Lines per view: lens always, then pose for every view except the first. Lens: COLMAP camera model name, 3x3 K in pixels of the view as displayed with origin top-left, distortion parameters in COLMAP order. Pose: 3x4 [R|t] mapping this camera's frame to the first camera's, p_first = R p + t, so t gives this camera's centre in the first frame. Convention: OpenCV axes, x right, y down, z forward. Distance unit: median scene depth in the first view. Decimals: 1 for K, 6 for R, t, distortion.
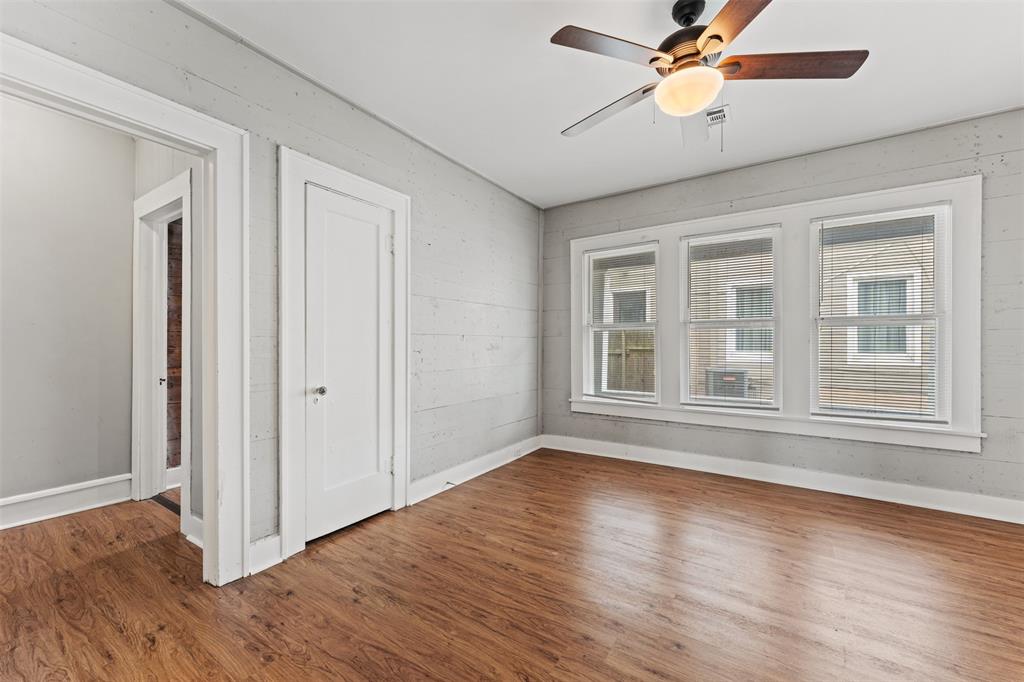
lens RADIAL K [[405.4, 0, 512.0], [0, 405.4, 341.0], [0, 0, 1]] dist [-0.000357, -0.000007]
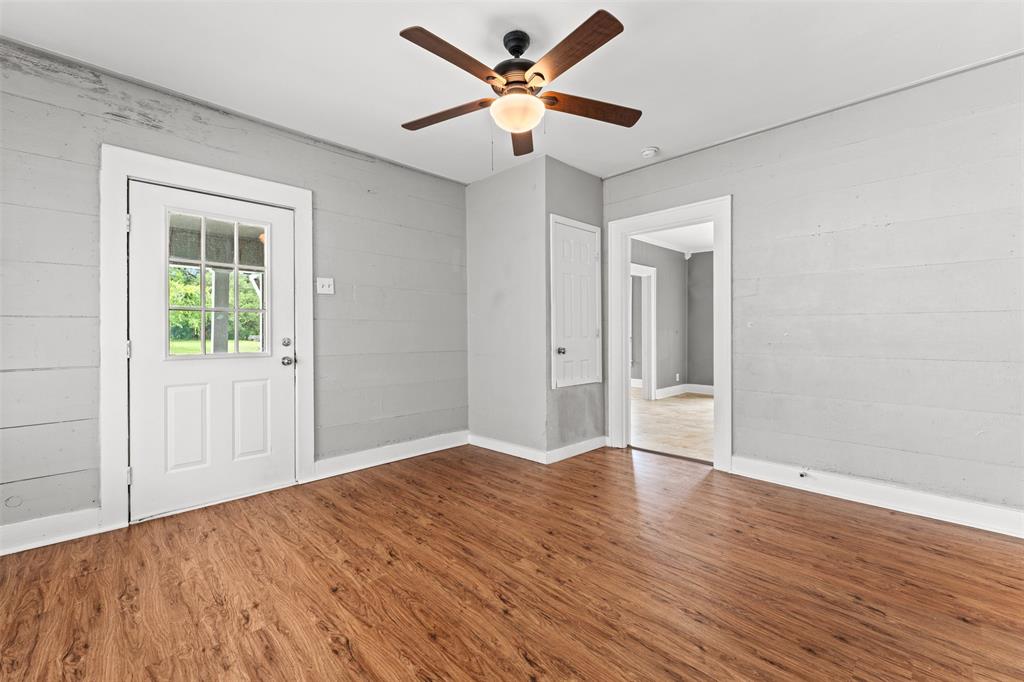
lens RADIAL K [[416.6, 0, 512.0], [0, 416.6, 341.0], [0, 0, 1]] dist [-0.000620, -0.000251]
pose [[-0.975631, -0.001344, 0.219414, 0.137470], [0.002809, 0.999823, 0.018614, 0.019881], [-0.219401, 0.018776, -0.975454, 1.566754]]
